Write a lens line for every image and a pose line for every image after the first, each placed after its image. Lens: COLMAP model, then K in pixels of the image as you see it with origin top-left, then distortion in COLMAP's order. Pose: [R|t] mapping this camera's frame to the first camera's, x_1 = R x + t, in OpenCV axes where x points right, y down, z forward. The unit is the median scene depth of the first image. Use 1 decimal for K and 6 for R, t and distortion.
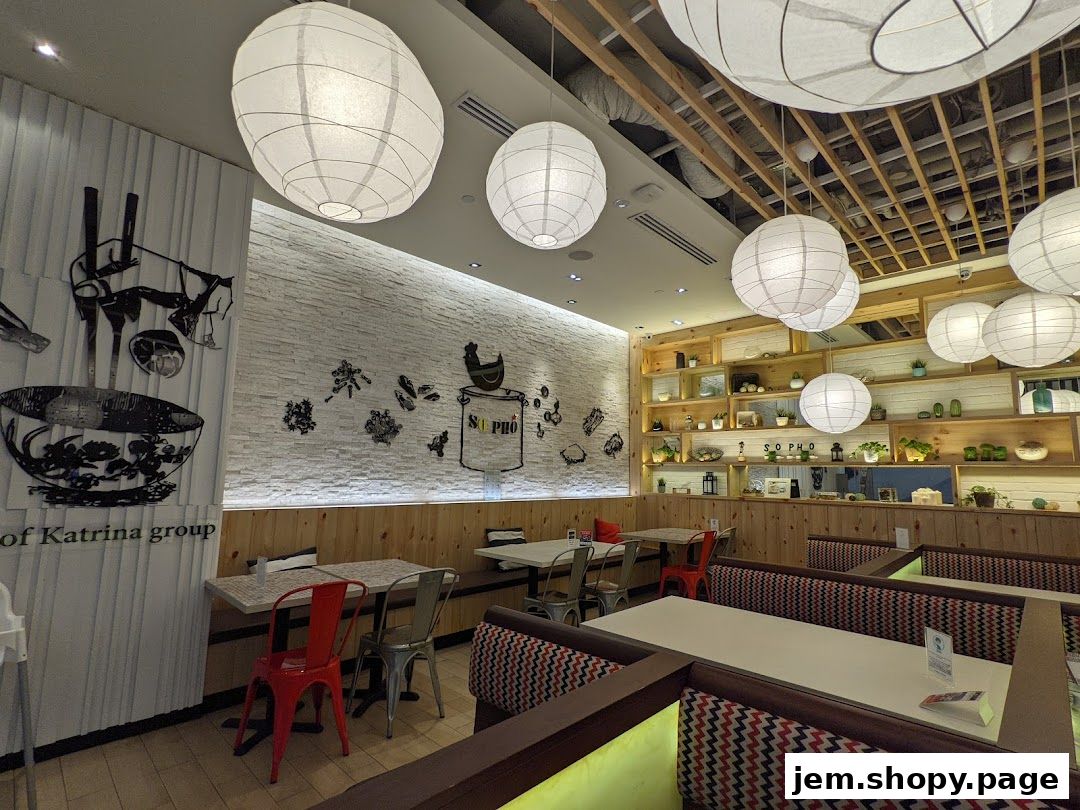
lens RADIAL K [[518.7, 0, 541.3], [0, 518.7, 408.2], [0, 0, 1]] dist [-0.005783, -0.001137]
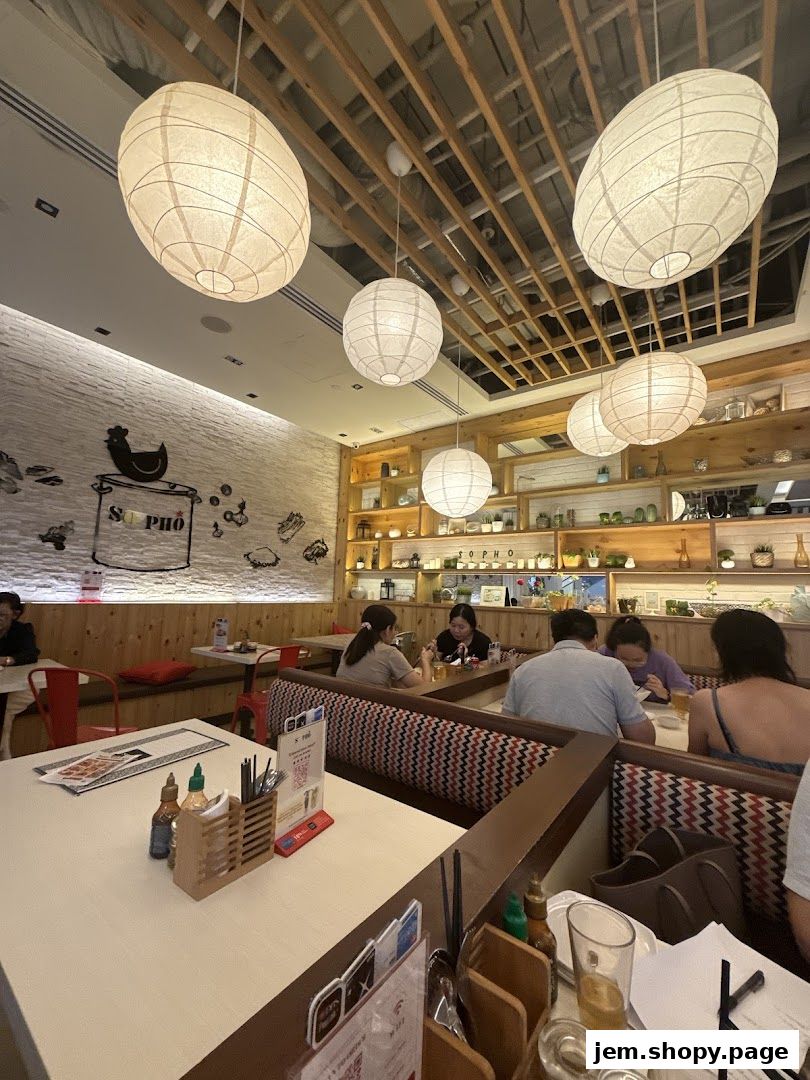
lens RADIAL K [[429.0, 0, 404.0], [0, 429.0, 538.1], [0, 0, 1]] dist [-0.015091, -0.000100]
pose [[0.991862, 0.031021, 0.123482, 0.253532], [-0.031847, 0.999482, 0.004719, 0.044954], [-0.123272, -0.008613, 0.992336, 0.192252]]
